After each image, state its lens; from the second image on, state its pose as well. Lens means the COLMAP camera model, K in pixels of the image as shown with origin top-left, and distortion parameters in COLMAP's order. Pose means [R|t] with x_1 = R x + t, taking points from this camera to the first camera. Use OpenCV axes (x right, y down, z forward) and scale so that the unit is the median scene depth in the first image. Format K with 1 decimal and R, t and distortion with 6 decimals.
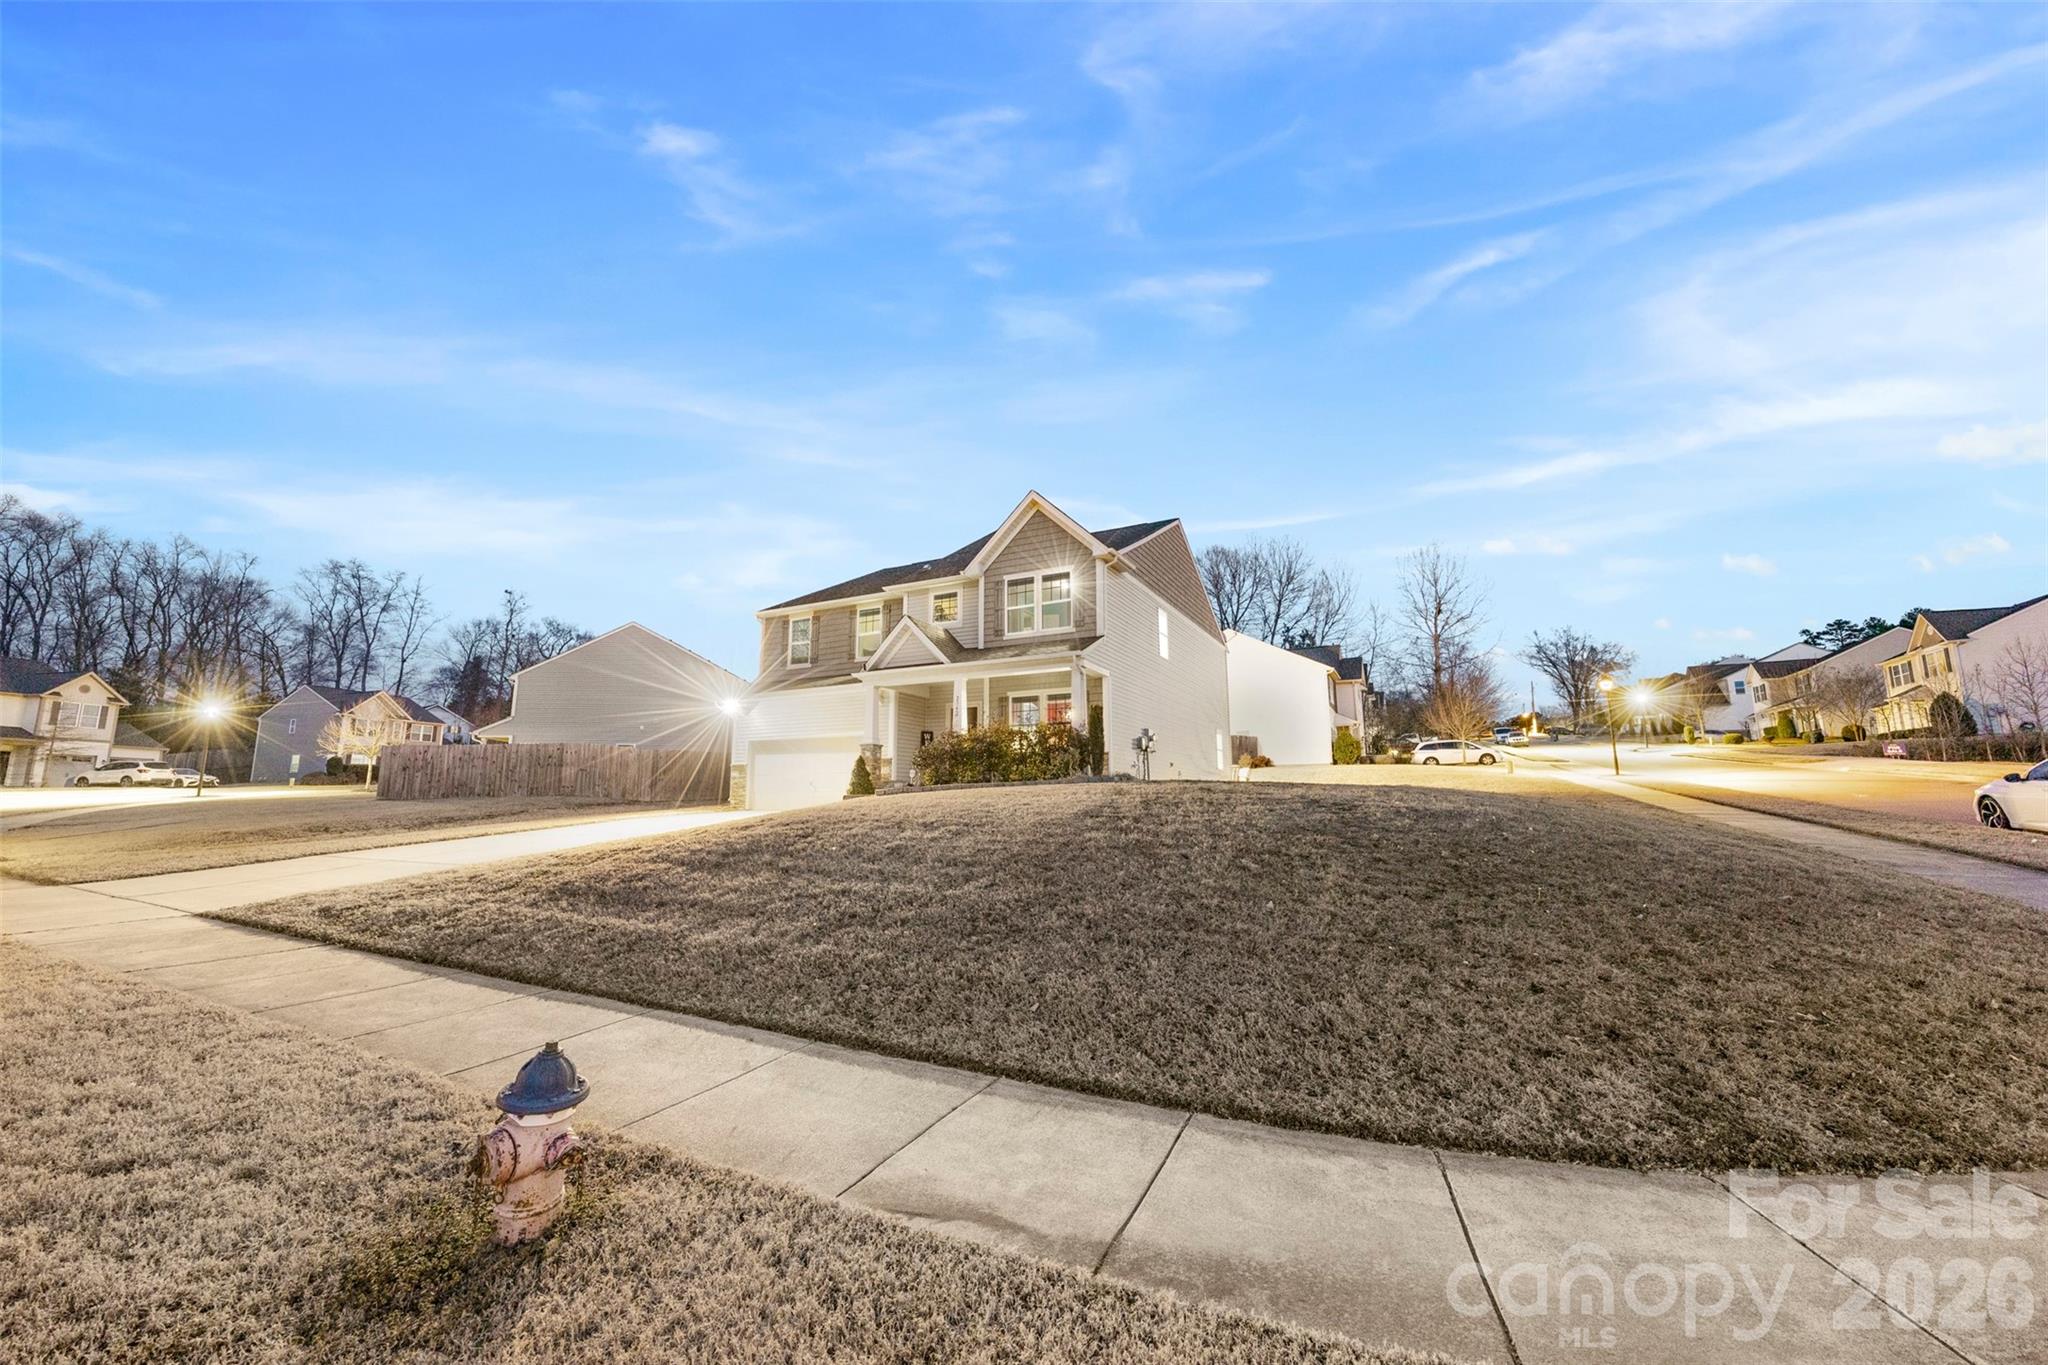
lens RADIAL K [[766.7, 0, 1027.2], [0, 766.7, 683.5], [0, 0, 1]] dist [-0.000950, -0.000569]
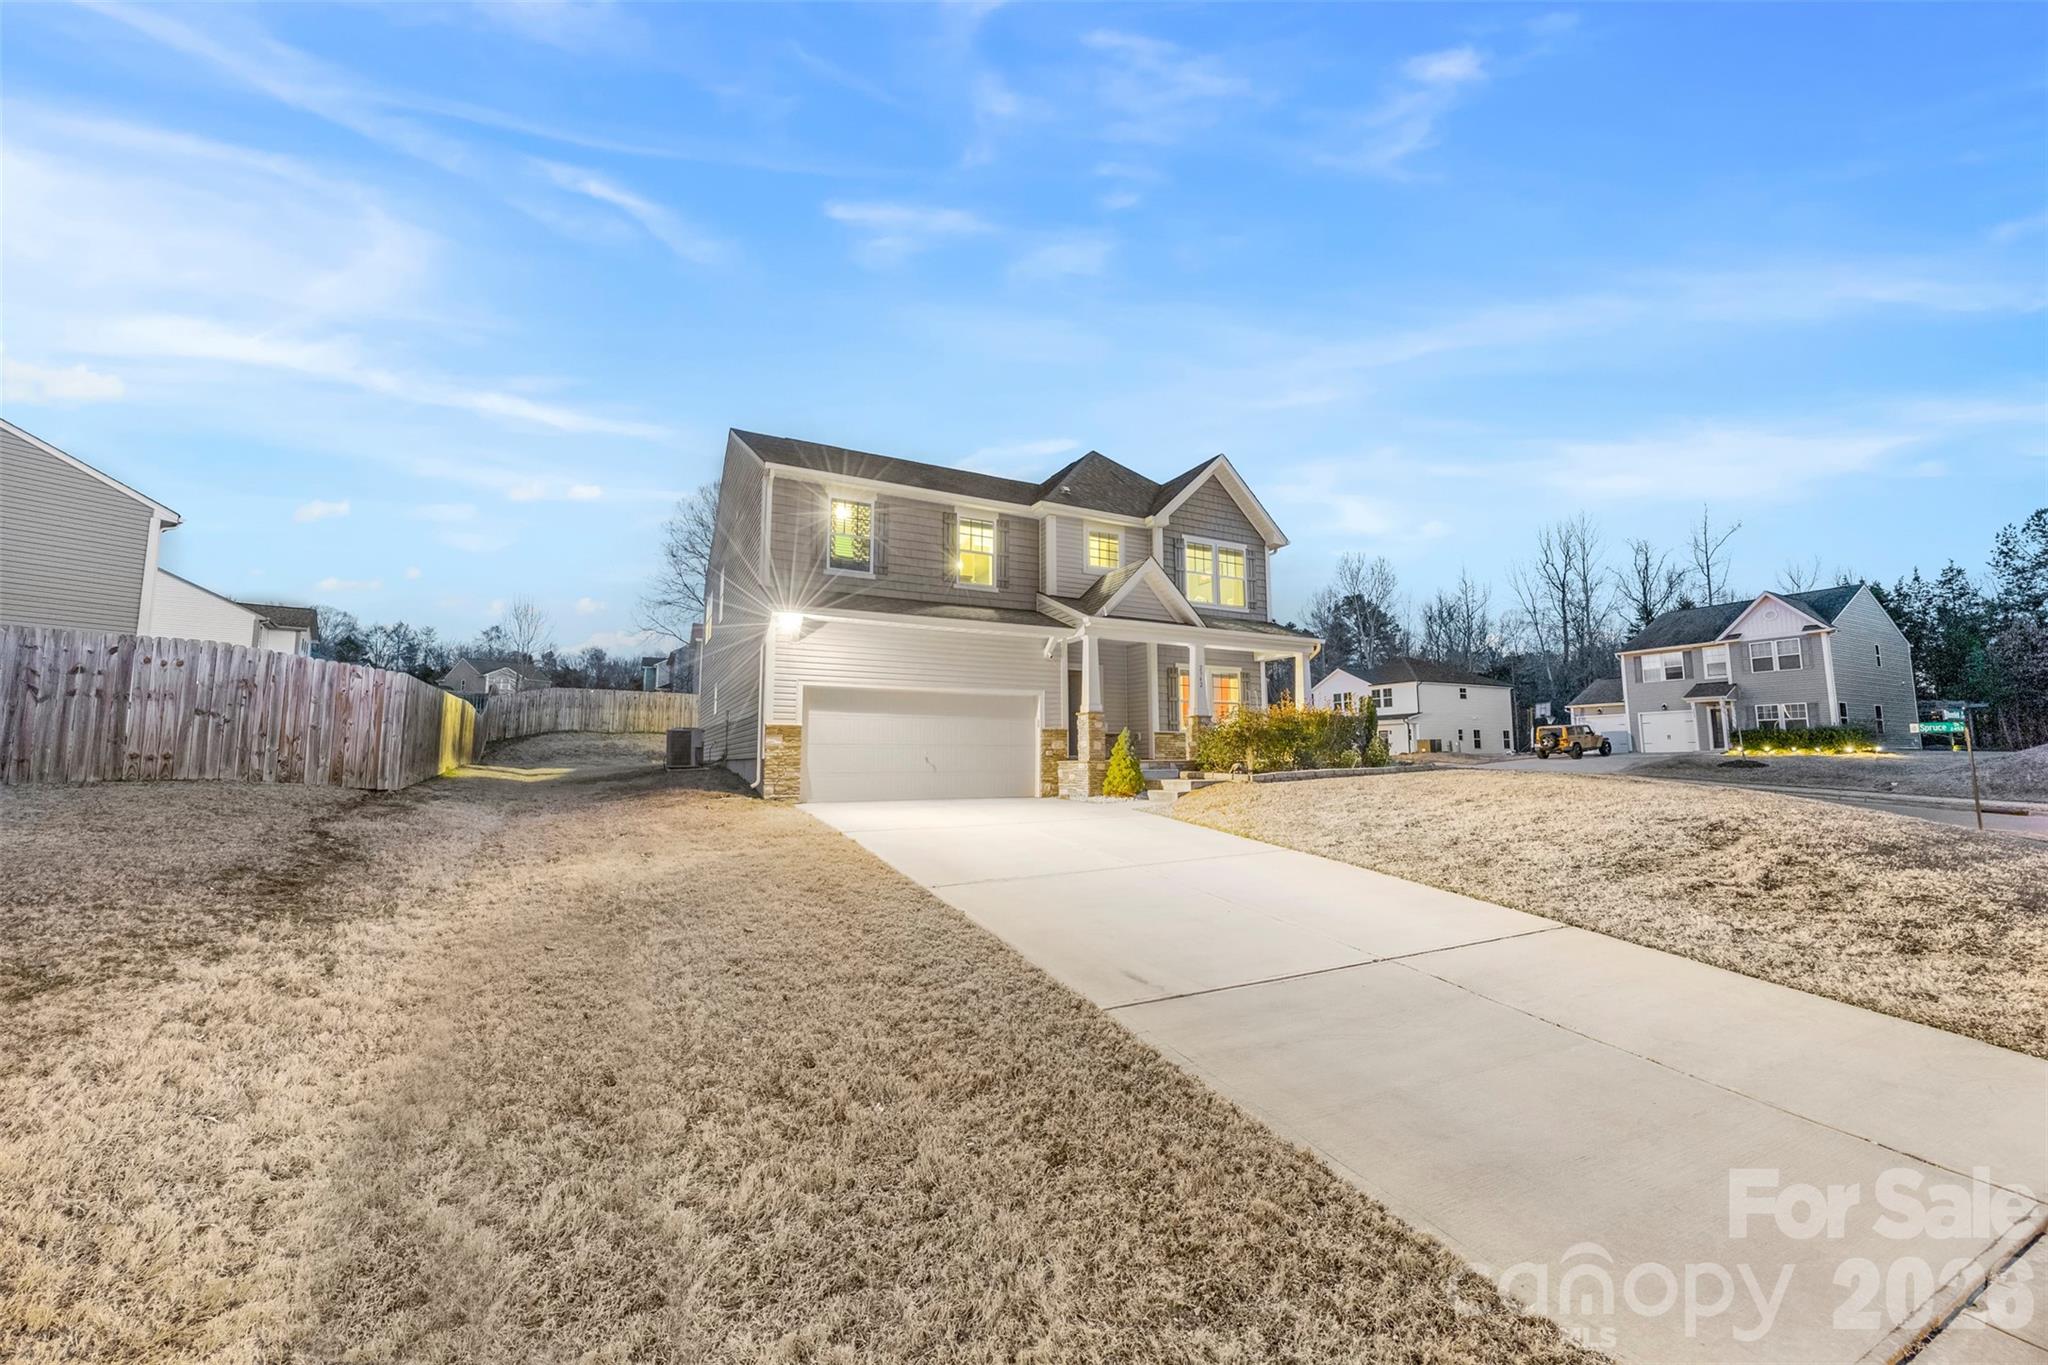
lens RADIAL K [[766.7, 0, 1027.2], [0, 766.7, 683.5], [0, 0, 1]] dist [-0.000950, -0.000569]
pose [[0.574915, 0.097428, 0.812392, -0.763789], [-0.117616, 0.992414, -0.035783, 0.078105], [-0.809715, -0.074979, 0.582013, 0.544373]]
